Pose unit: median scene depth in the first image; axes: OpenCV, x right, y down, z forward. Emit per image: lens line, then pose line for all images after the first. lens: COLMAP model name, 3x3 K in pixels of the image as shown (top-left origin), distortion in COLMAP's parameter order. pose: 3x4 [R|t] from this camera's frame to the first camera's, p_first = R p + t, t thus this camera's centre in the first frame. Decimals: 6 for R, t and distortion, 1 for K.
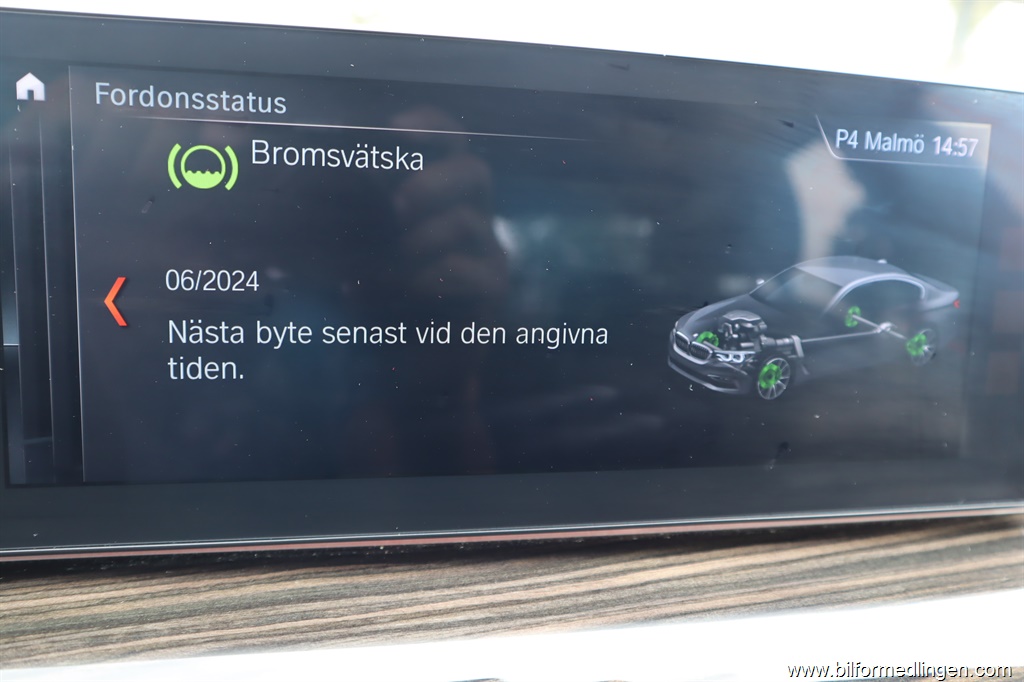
lens RADIAL K [[852.1, 0, 514.8], [0, 852.1, 335.6], [0, 0, 1]] dist [-0.047259, 0.094282]
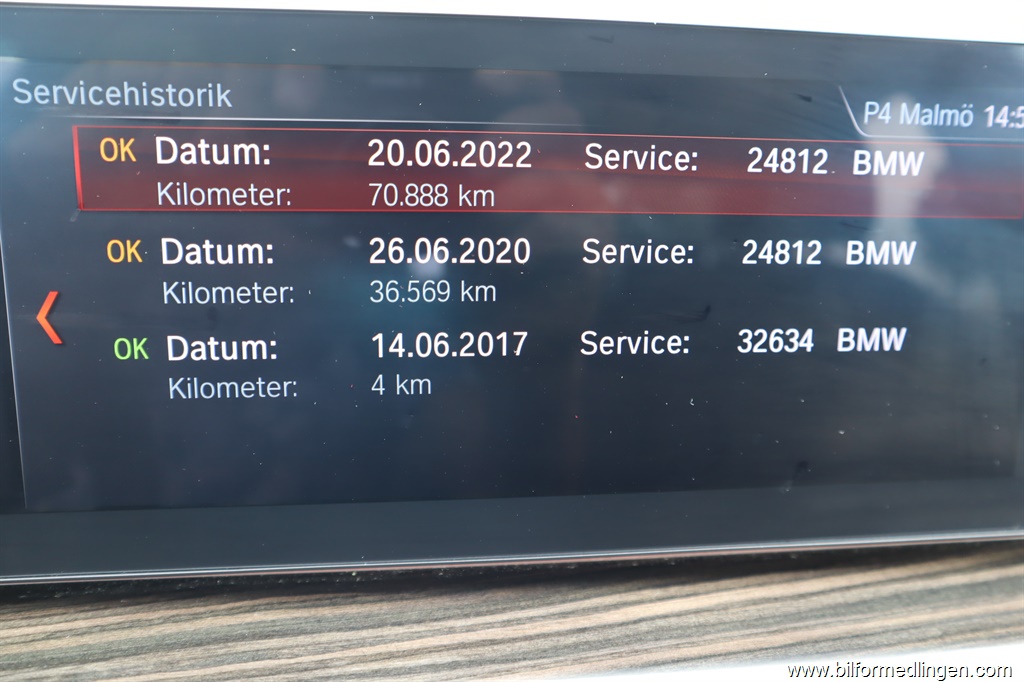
lens RADIAL K [[852.1, 0, 511.3], [0, 852.1, 335.3], [0, 0, 1]] dist [-0.047259, 0.094282]
pose [[0.996012, -0.006792, -0.088958, 0.104529], [0.010472, 0.999106, 0.040962, -0.049320], [0.088600, -0.041730, 0.995193, 0.111058]]
